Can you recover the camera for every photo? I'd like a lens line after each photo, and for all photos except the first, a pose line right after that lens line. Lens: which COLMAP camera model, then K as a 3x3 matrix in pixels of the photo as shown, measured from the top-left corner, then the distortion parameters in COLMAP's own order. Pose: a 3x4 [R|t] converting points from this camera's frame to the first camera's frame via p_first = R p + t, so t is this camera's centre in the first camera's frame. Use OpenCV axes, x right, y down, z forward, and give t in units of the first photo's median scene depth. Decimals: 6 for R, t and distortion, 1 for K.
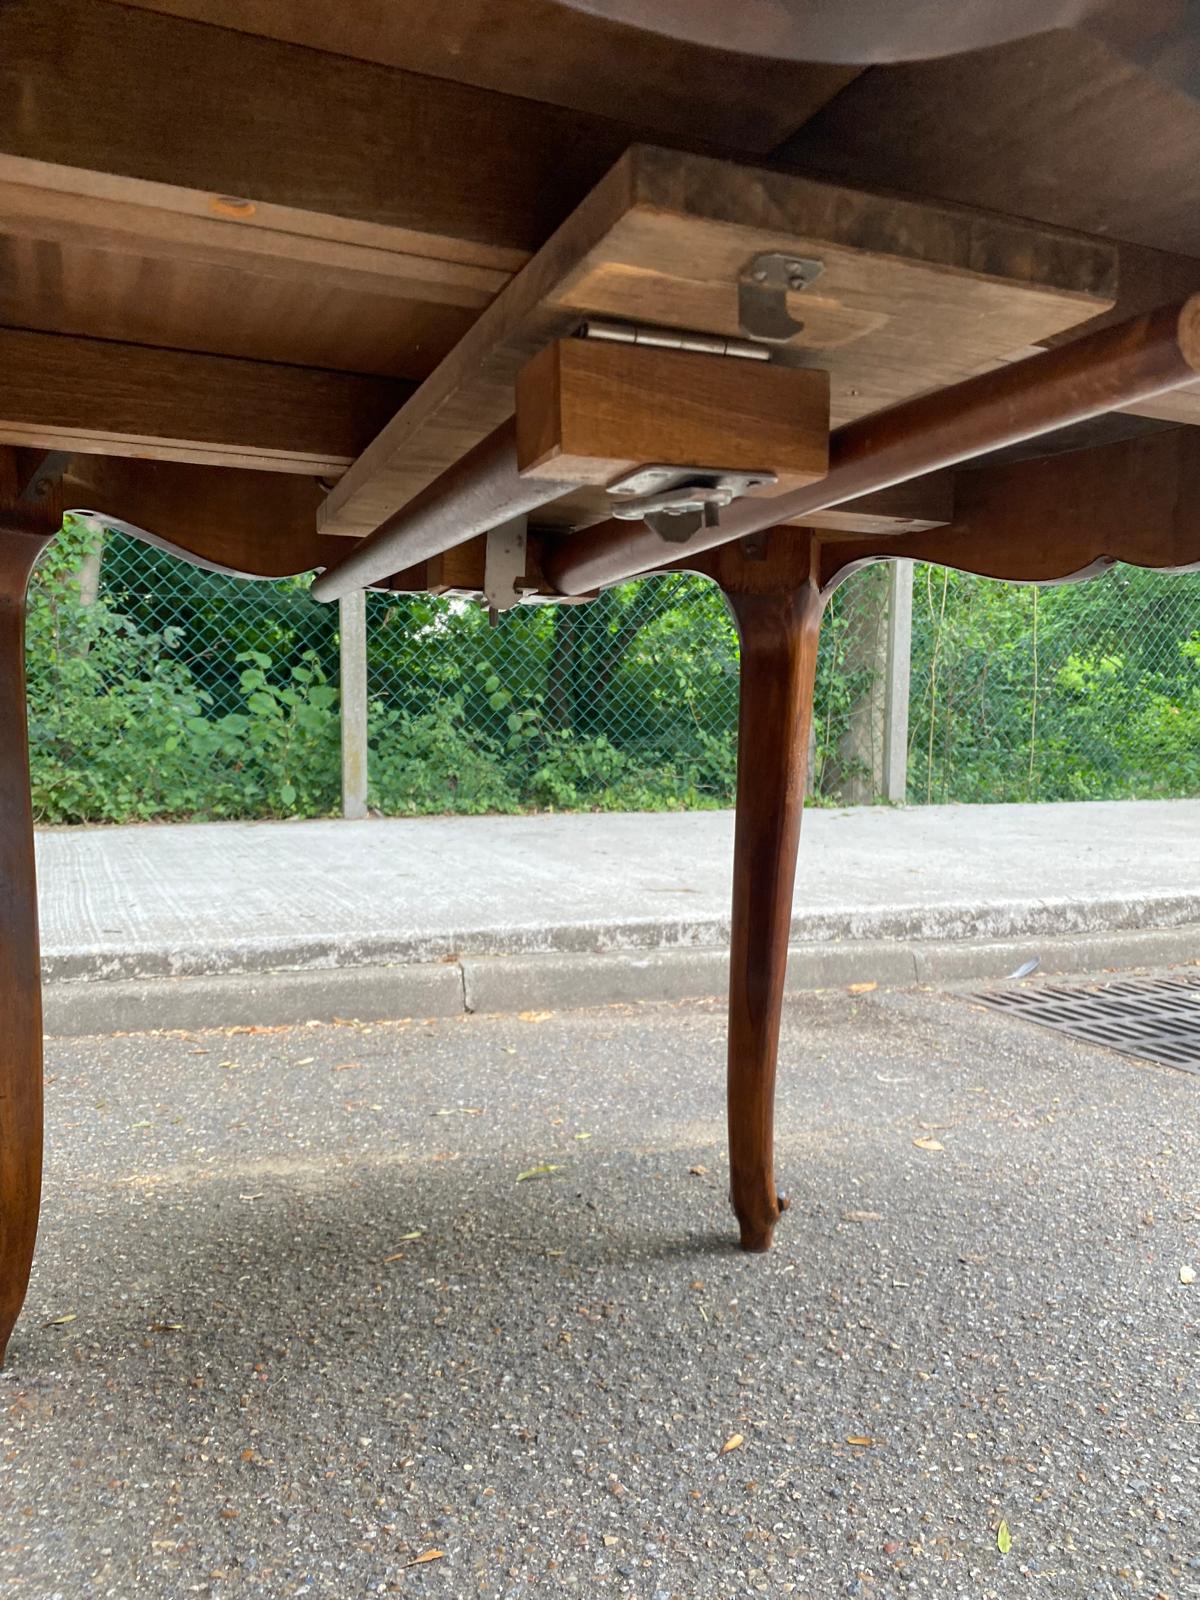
lens RADIAL K [[1224.8, 0, 619.3], [0, 1224.8, 784.9], [0, 0, 1]] dist [0.017398, -0.021526]
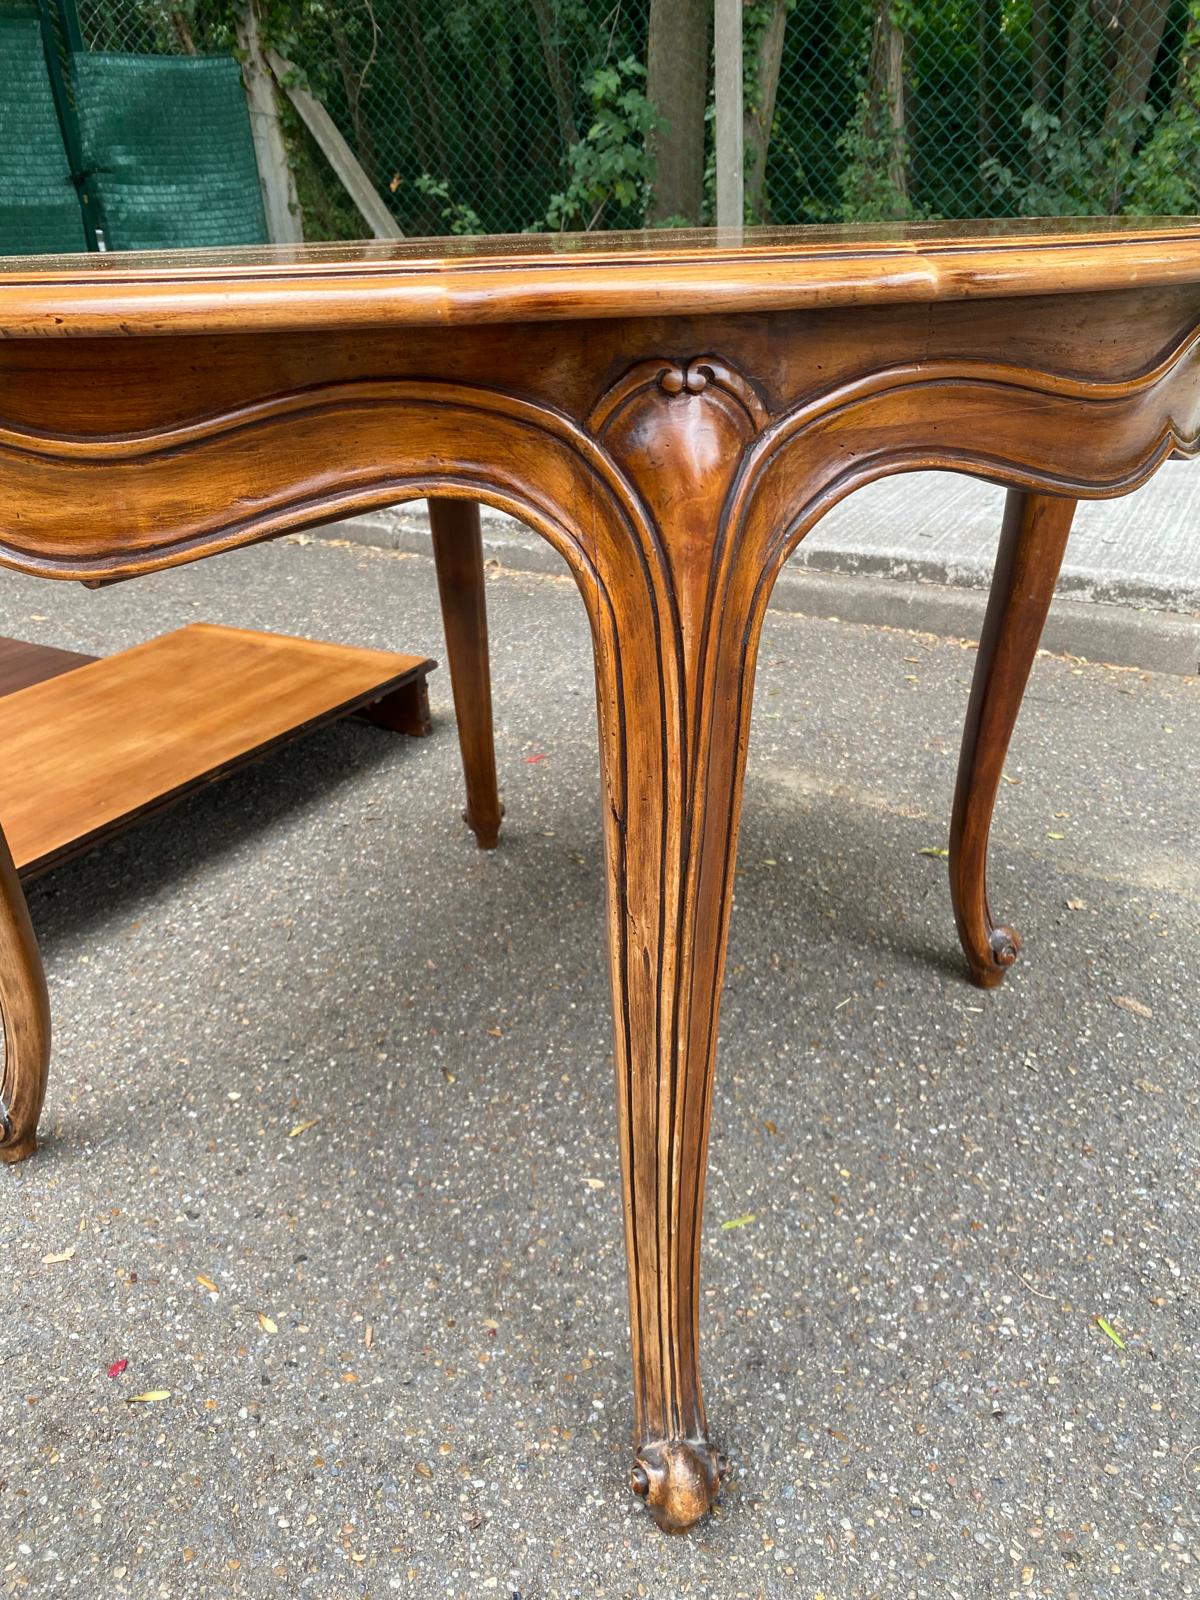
lens RADIAL K [[1224.8, 0, 626.3], [0, 1224.8, 772.0], [0, 0, 1]] dist [0.017398, -0.021526]
pose [[0.580514, 0.298362, -0.757617, 0.363487], [0.016792, 0.925863, 0.377486, -0.114158], [0.814077, -0.231858, 0.532467, 0.099532]]
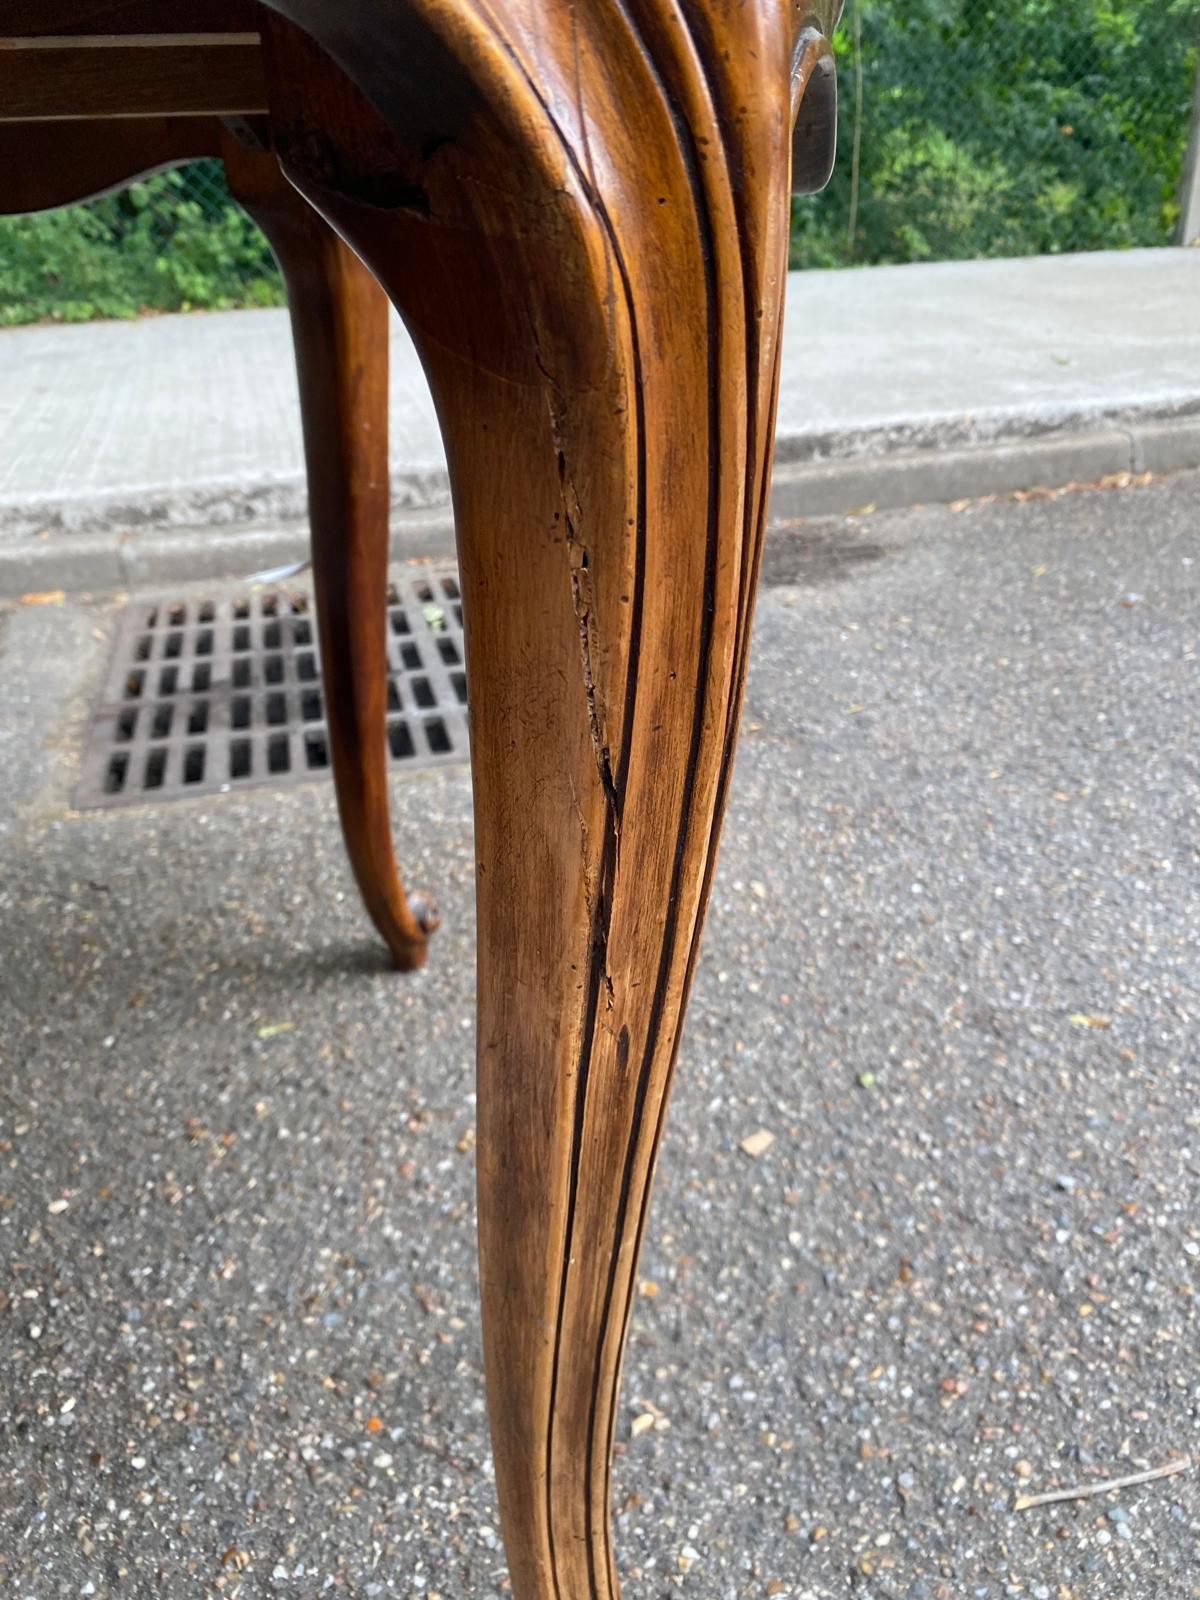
lens RADIAL K [[1224.8, 0, 596.2], [0, 1224.8, 790.3], [0, 0, 1]] dist [0.017398, -0.021526]
pose [[0.990317, 0.022051, -0.137062, 0.766440], [0.038615, 0.904584, 0.424543, -0.062019], [0.133346, -0.425725, 0.894973, 0.276775]]
